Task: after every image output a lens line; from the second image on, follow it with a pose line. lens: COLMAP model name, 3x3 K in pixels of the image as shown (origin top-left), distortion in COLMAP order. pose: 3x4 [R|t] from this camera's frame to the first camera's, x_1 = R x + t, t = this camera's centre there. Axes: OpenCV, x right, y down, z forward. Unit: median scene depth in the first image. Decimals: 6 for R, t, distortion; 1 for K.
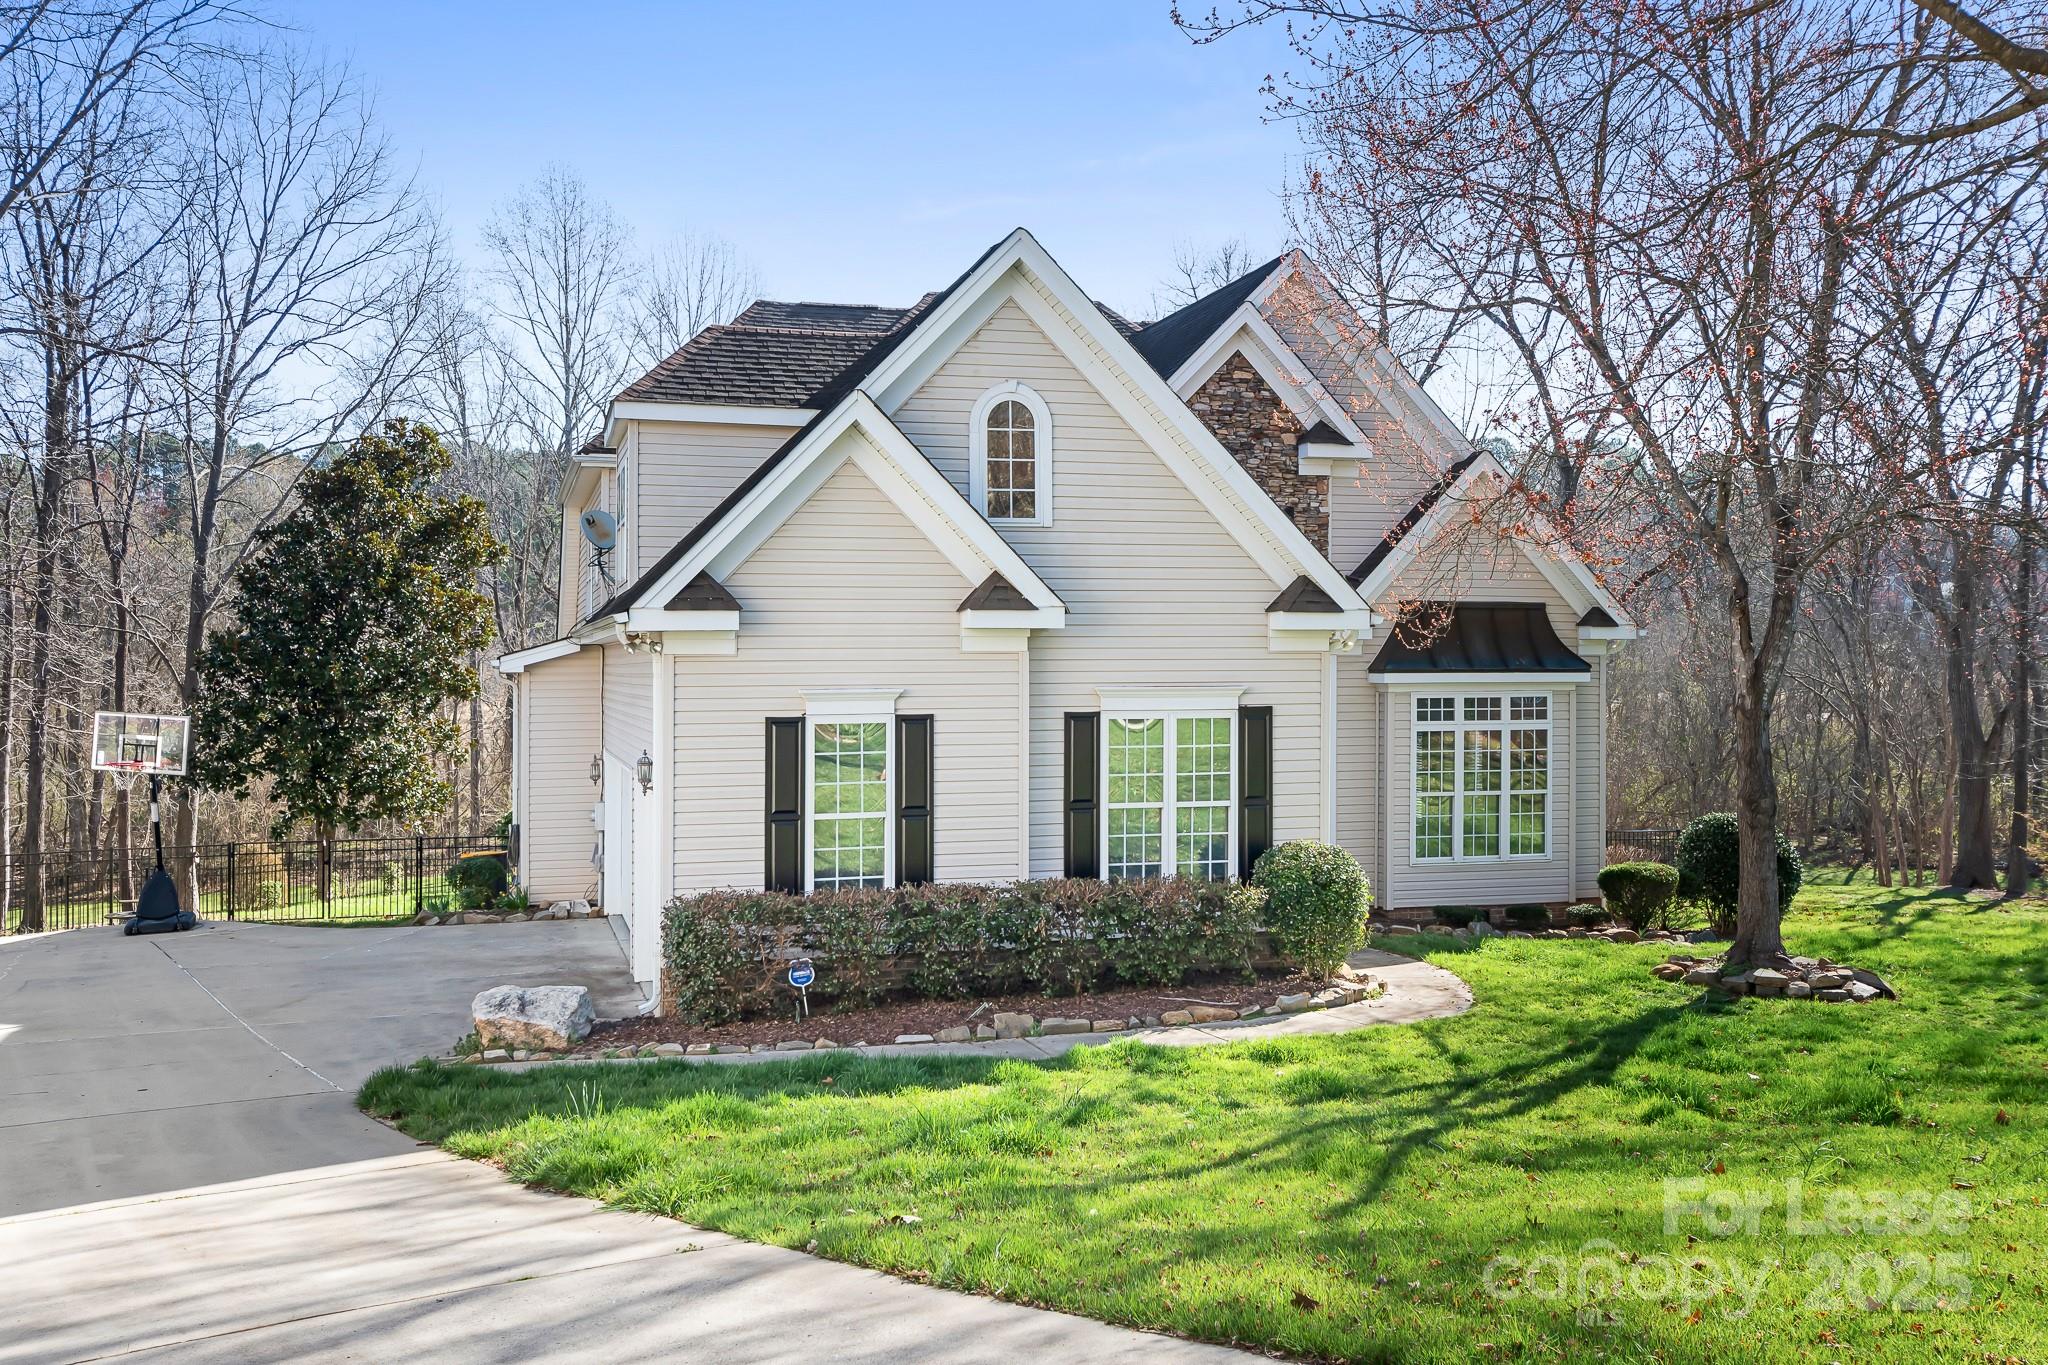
lens RADIAL K [[1890.4, 0, 1019.9], [0, 1890.4, 683.1], [0, 0, 1]] dist [-0.002020, 0.000000]
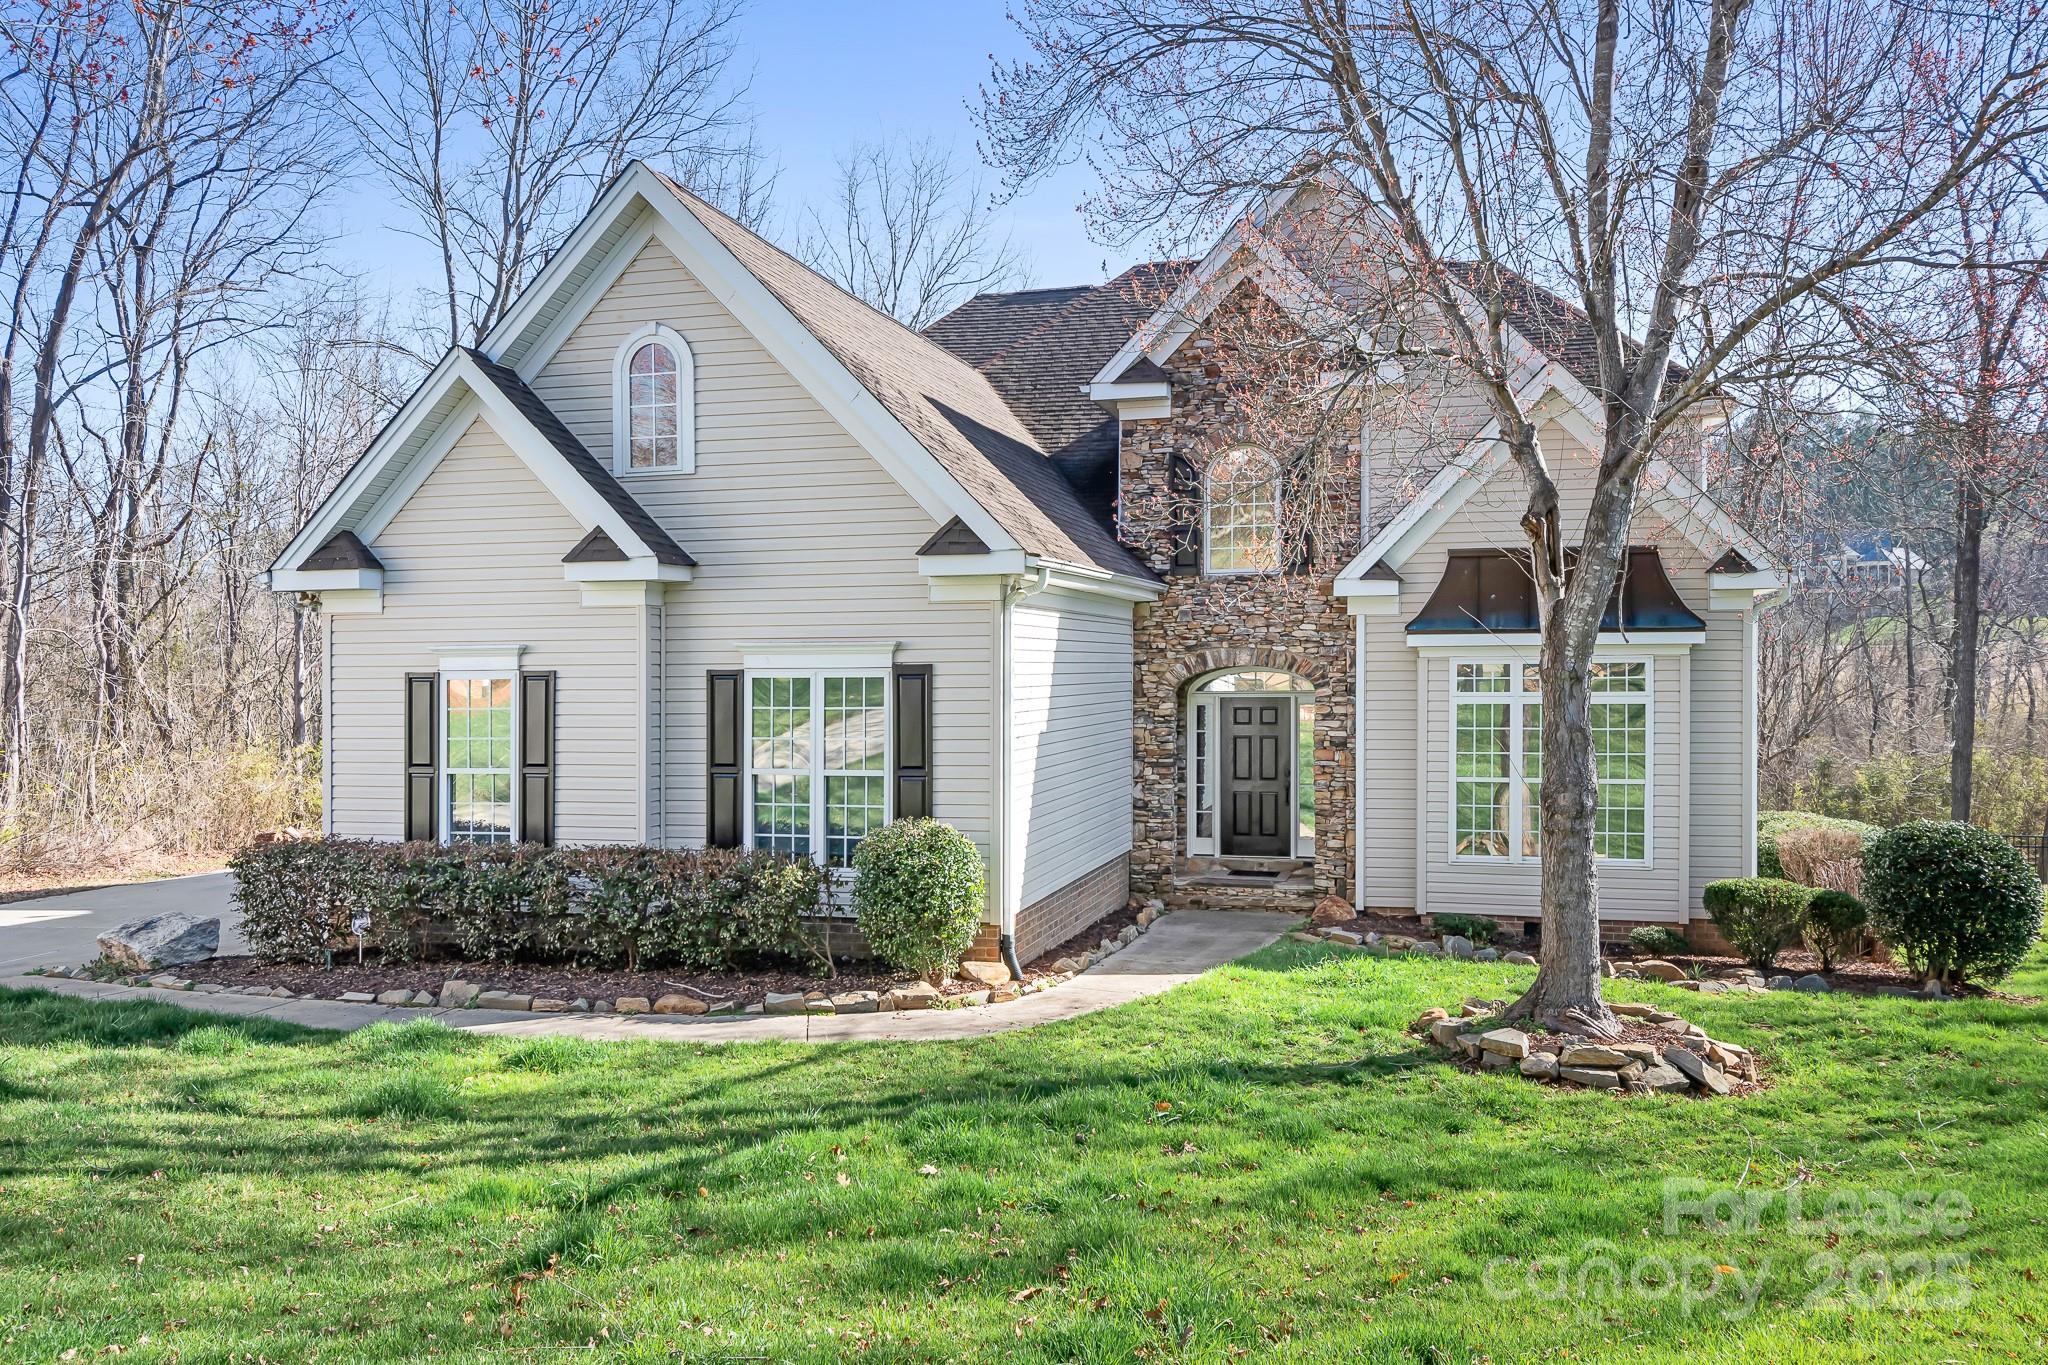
lens RADIAL K [[1615.3, 0, 1023.8], [0, 1615.3, 684.2], [0, 0, 1]] dist [0.011456, 0.000788]
pose [[0.854139, 0.002707, -0.520038, 0.561697], [-0.000528, 0.999990, 0.004339, 0.018331], [0.520045, -0.003431, 0.854132, 0.384480]]
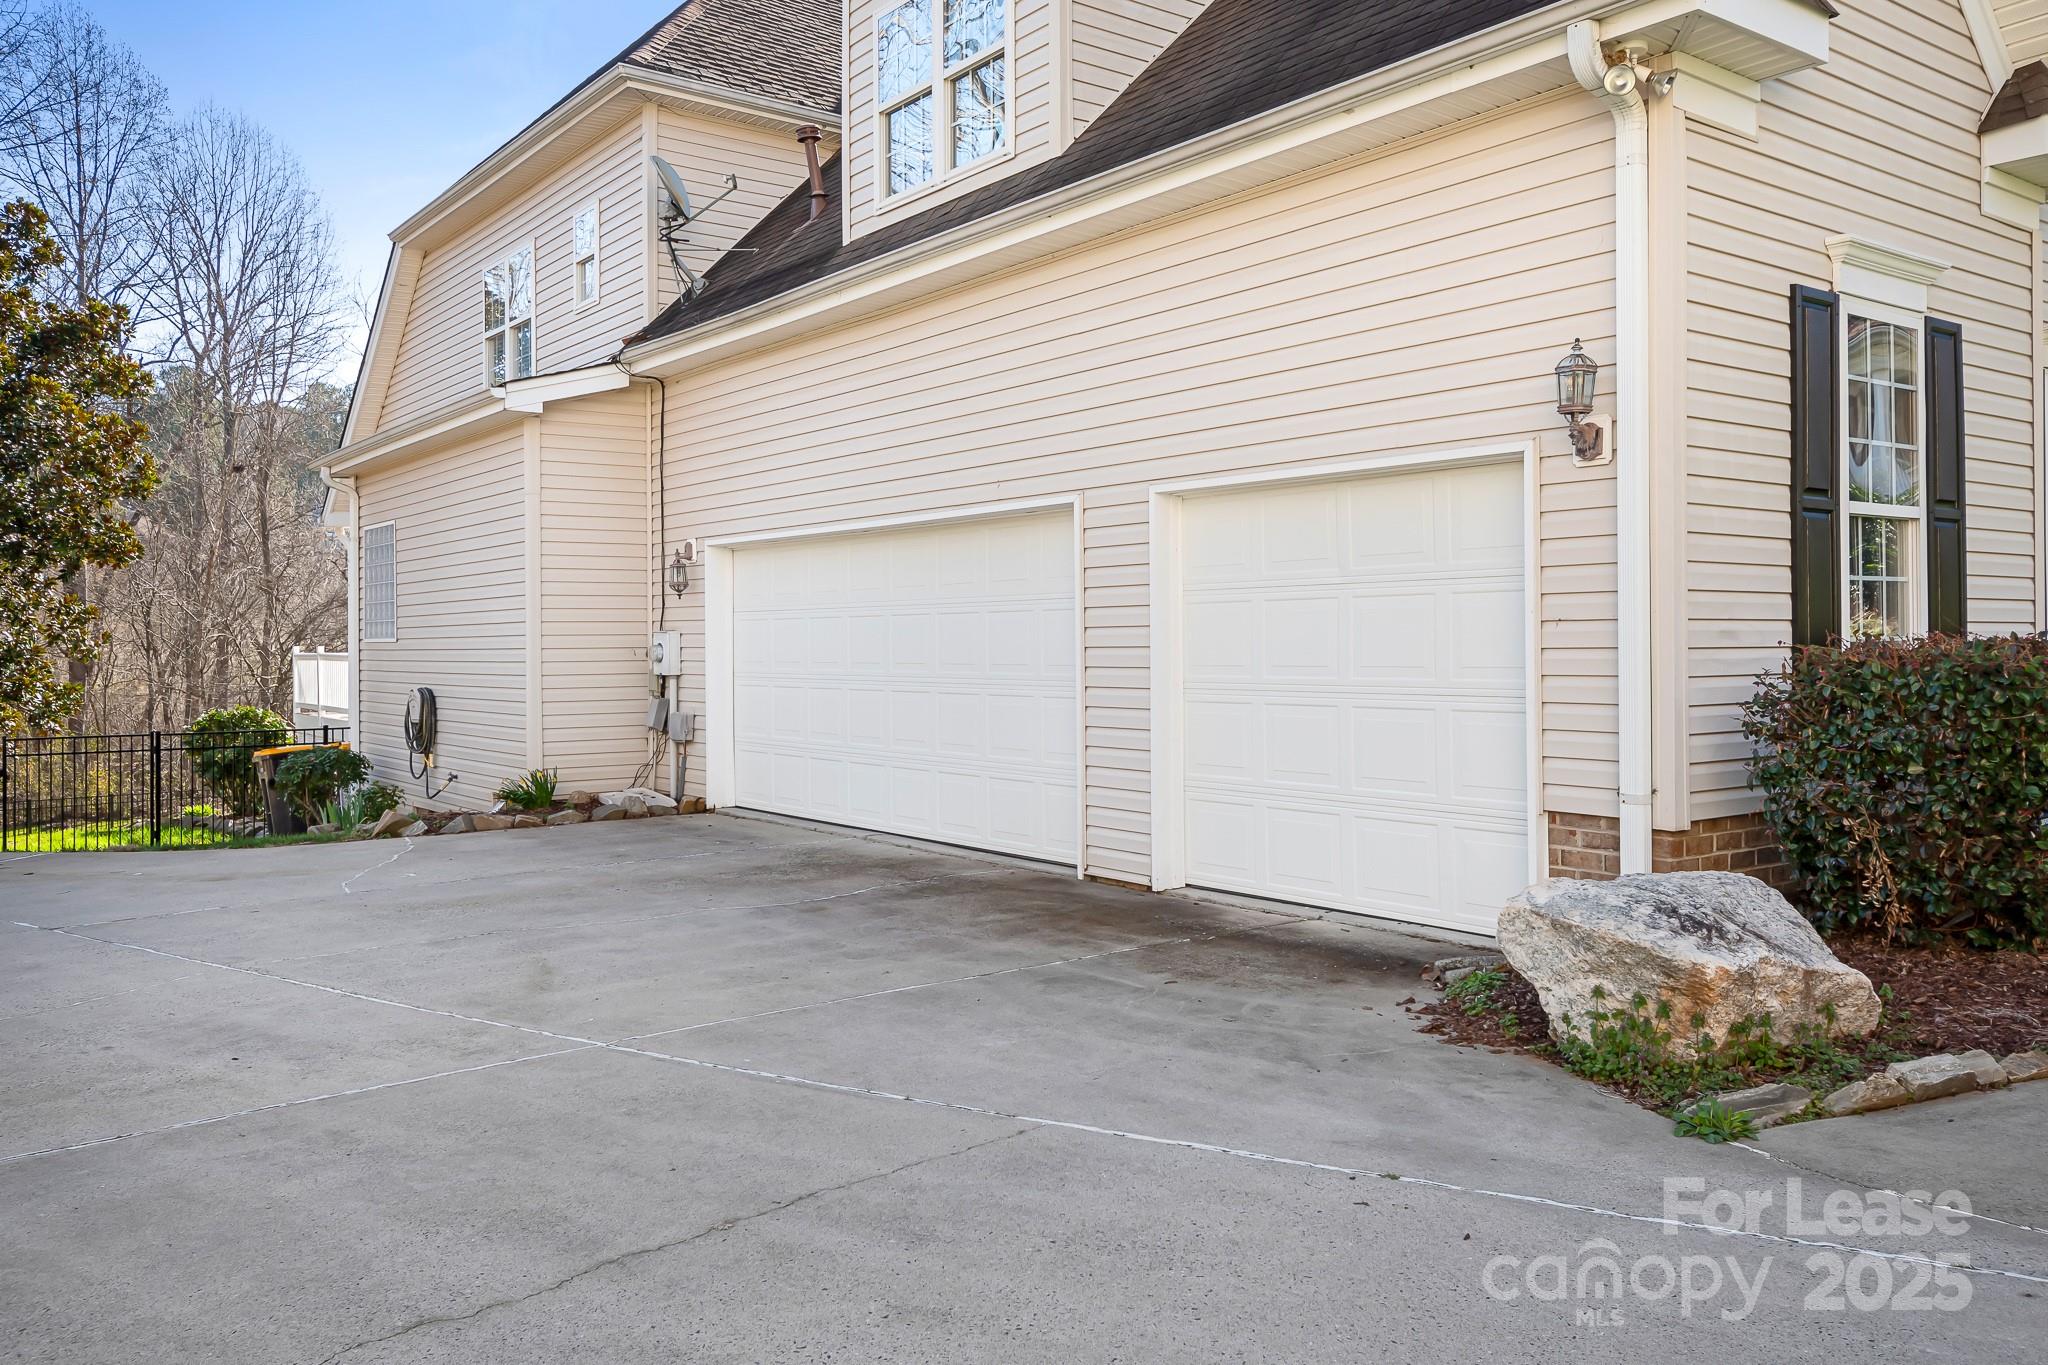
lens RADIAL K [[1615.3, 0, 1025.9], [0, 1615.3, 669.5], [0, 0, 1]] dist [0.011456, 0.000788]
pose [[0.935563, -0.004887, 0.353127, -0.410989], [0.002626, 0.999973, 0.006882, 0.099567], [-0.353151, -0.005511, 0.935550, 0.637295]]
